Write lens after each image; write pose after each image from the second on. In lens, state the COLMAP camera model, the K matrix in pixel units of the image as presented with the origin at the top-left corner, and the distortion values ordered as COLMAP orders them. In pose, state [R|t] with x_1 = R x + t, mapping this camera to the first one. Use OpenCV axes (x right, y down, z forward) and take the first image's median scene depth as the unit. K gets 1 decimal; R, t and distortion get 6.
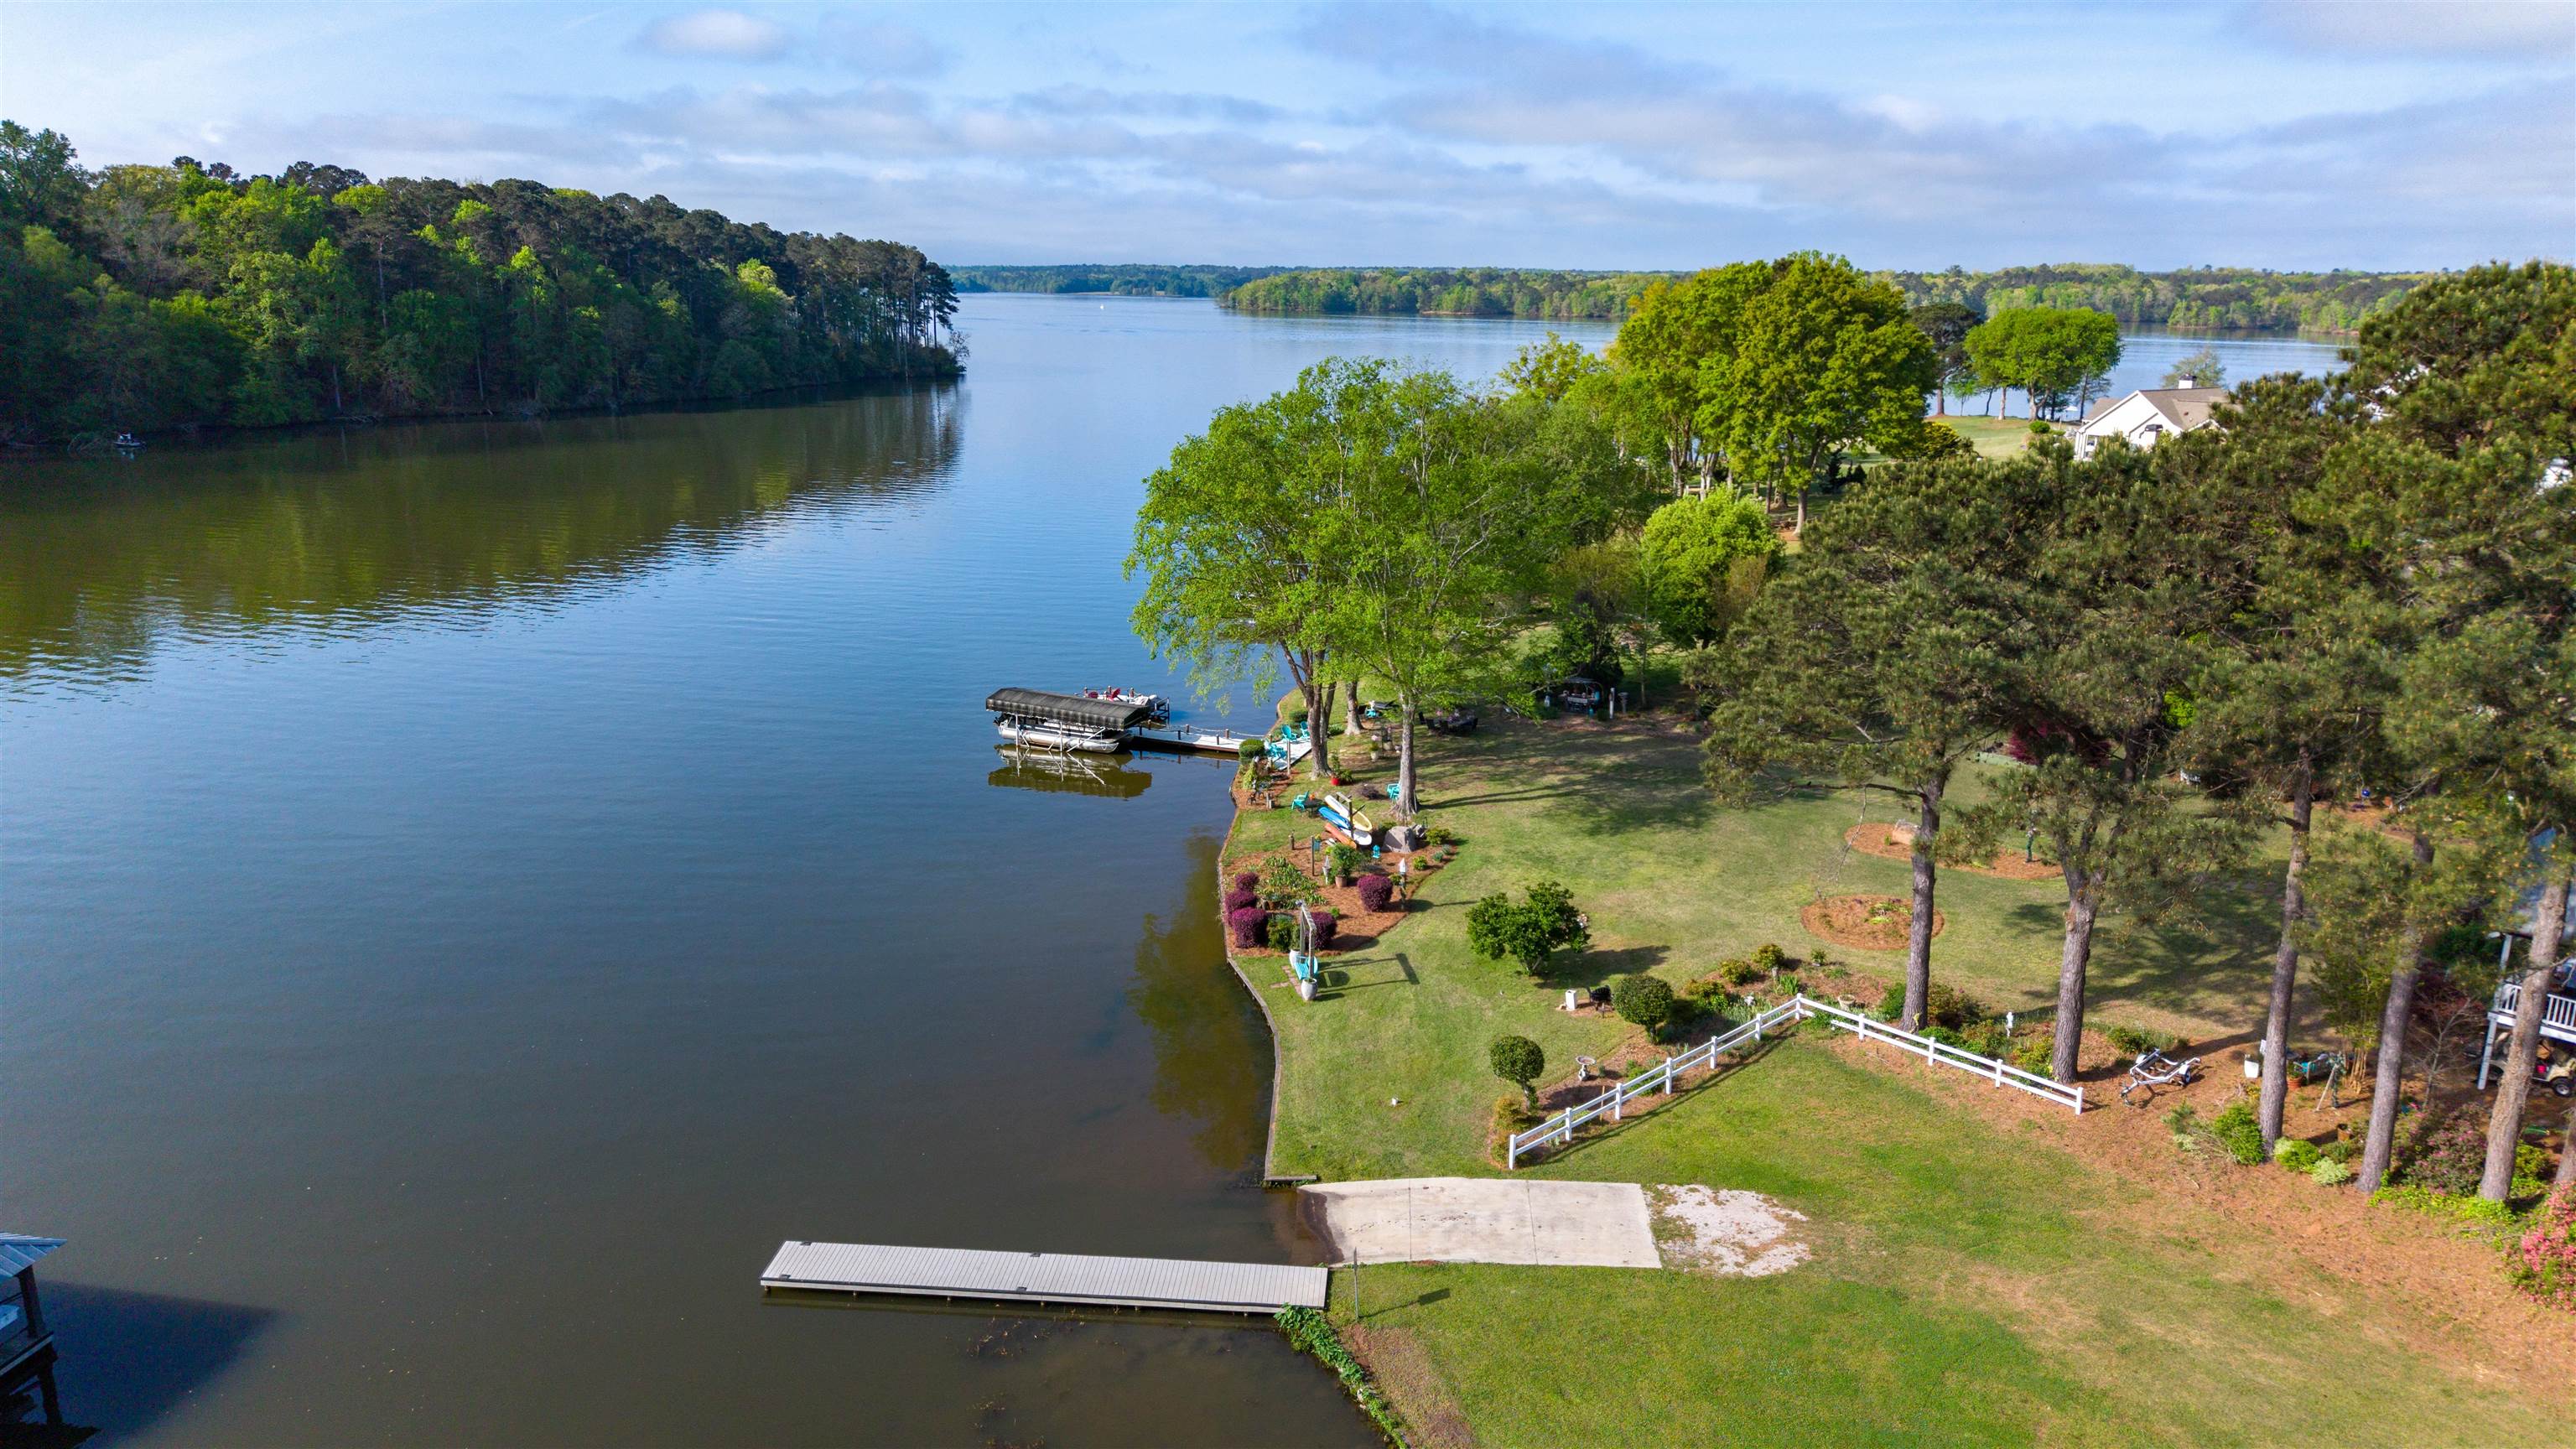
lens RADIAL K [[1730.7, 0, 1296.3], [0, 1730.7, 737.1], [0, 0, 1]] dist [0.033951, -0.036120]
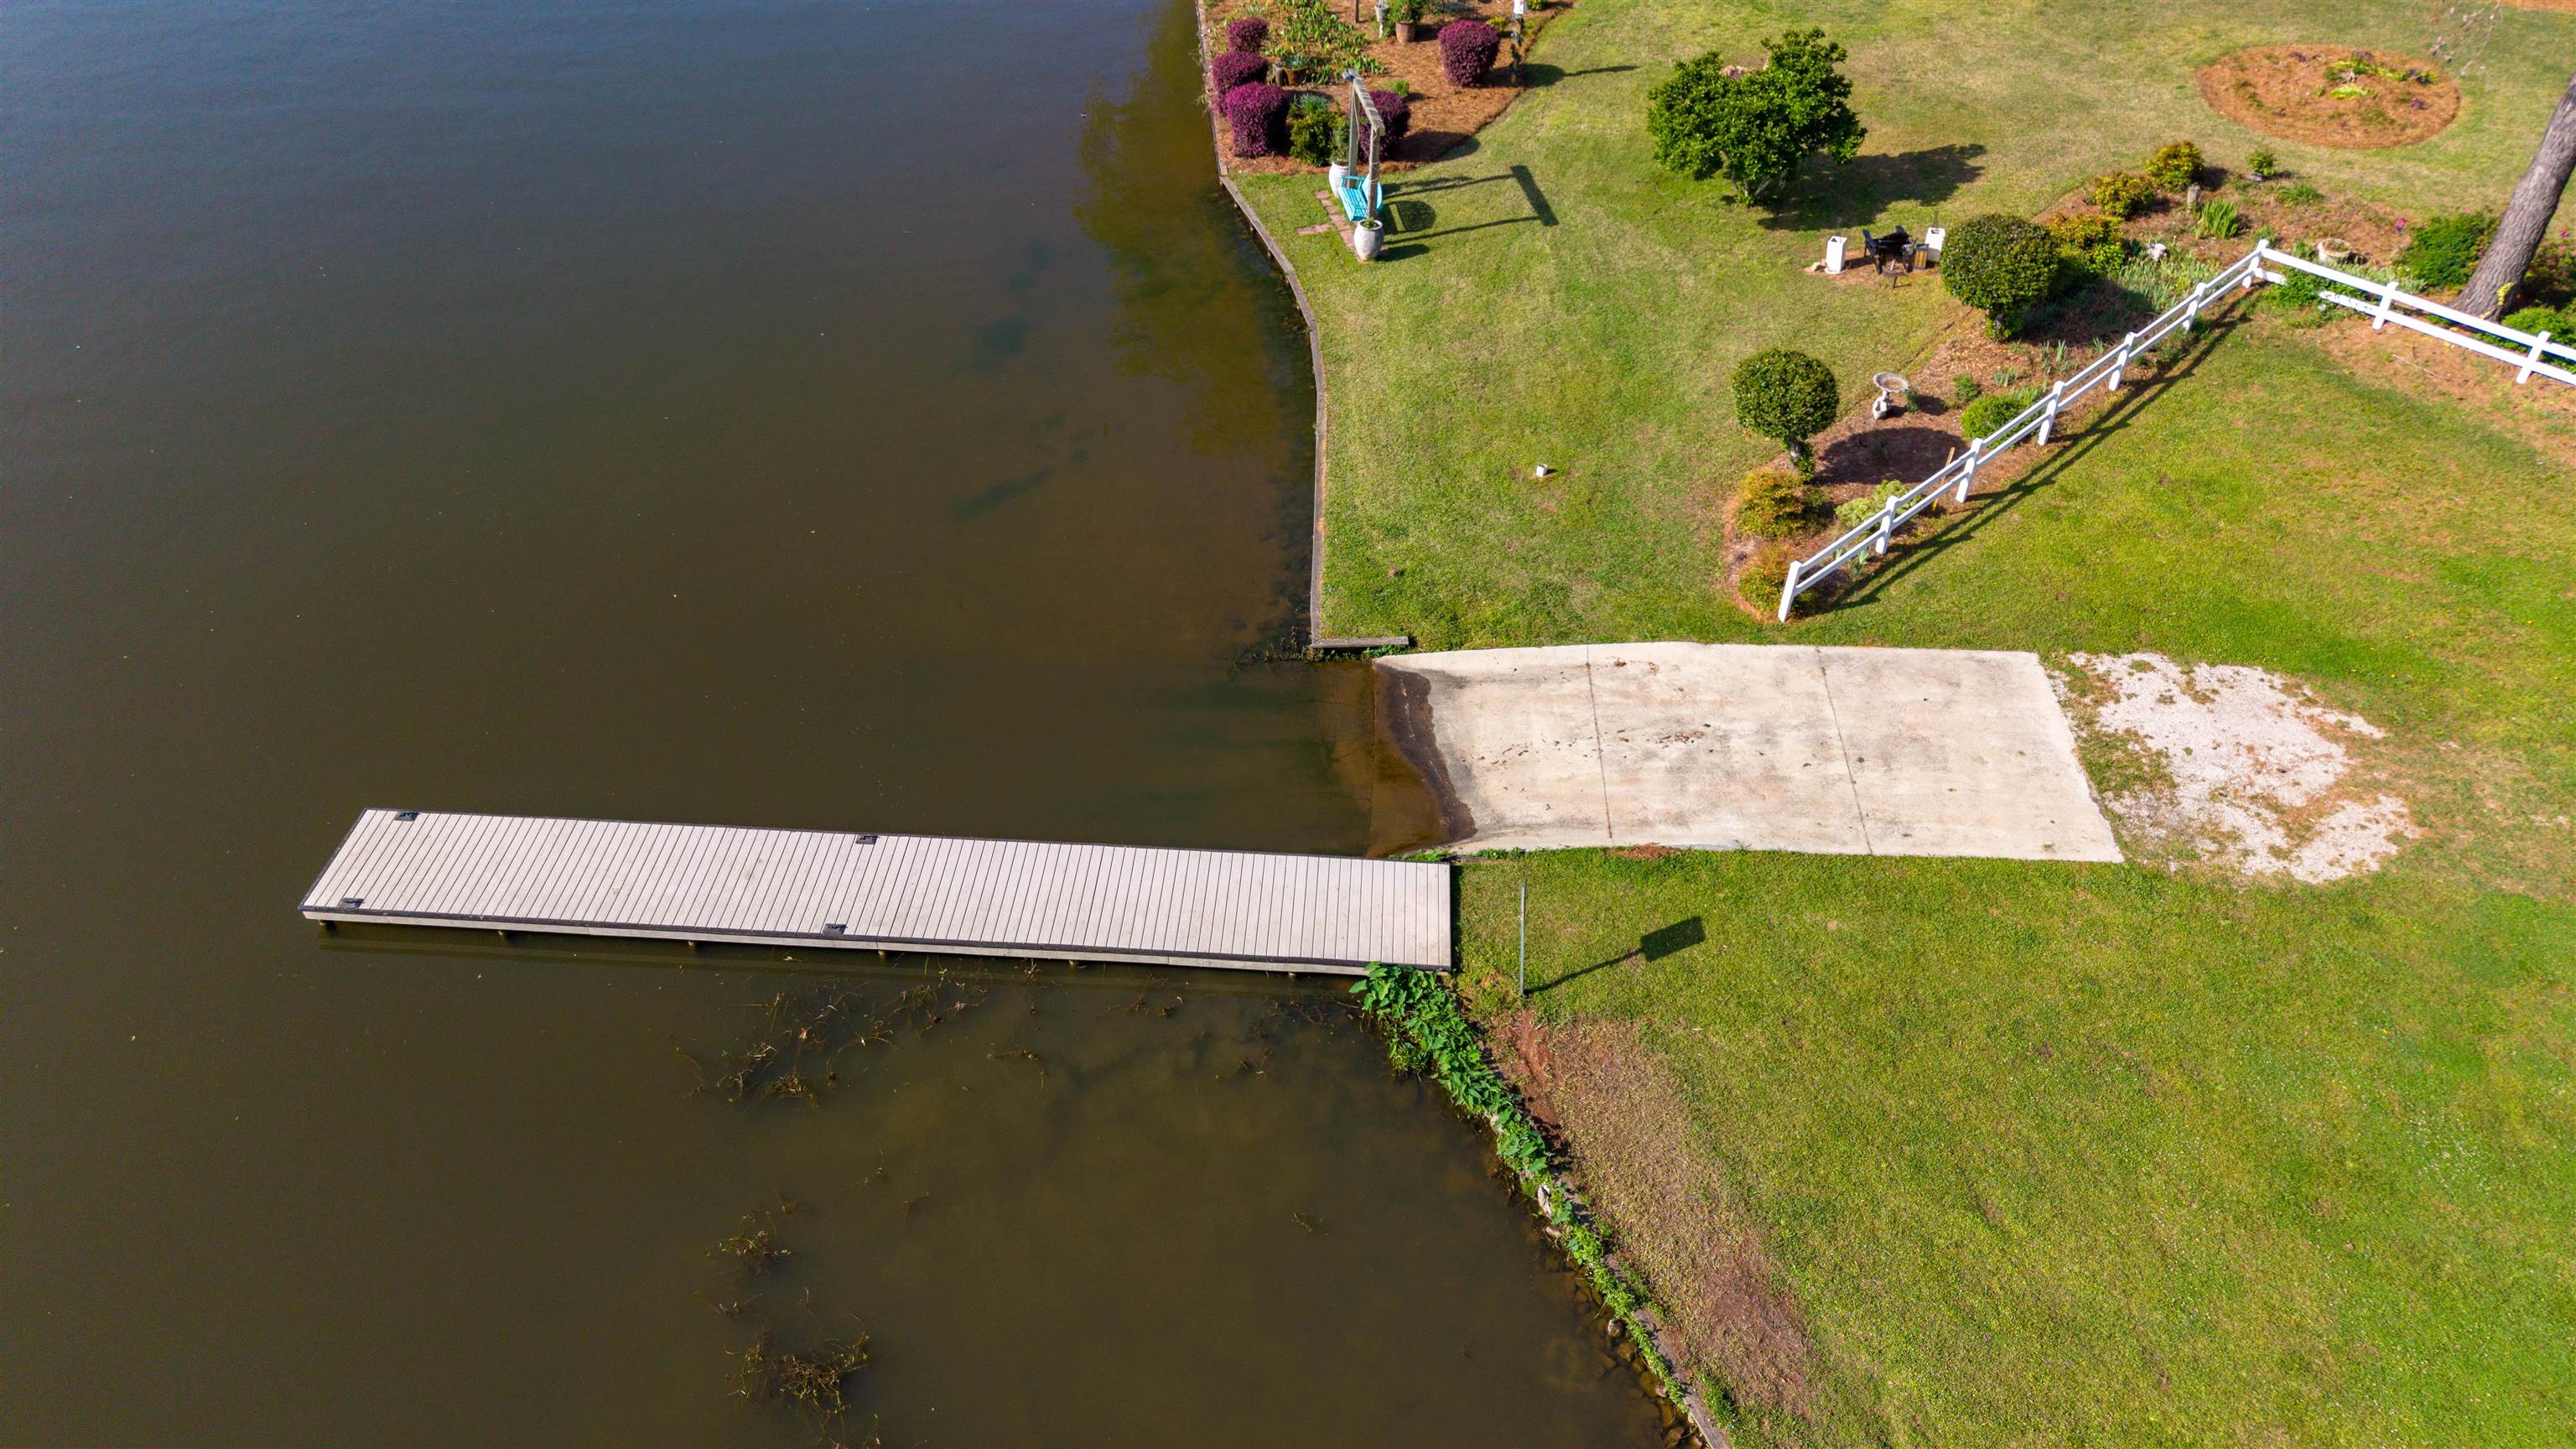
lens RADIAL K [[1730.7, 0, 1285.8], [0, 1730.7, 710.2], [0, 0, 1]] dist [0.033951, -0.036120]
pose [[0.999942, -0.010467, 0.002543, -0.026387], [0.008260, 0.896647, 0.442669, 0.038249], [-0.006914, -0.442623, 0.896681, 0.499017]]
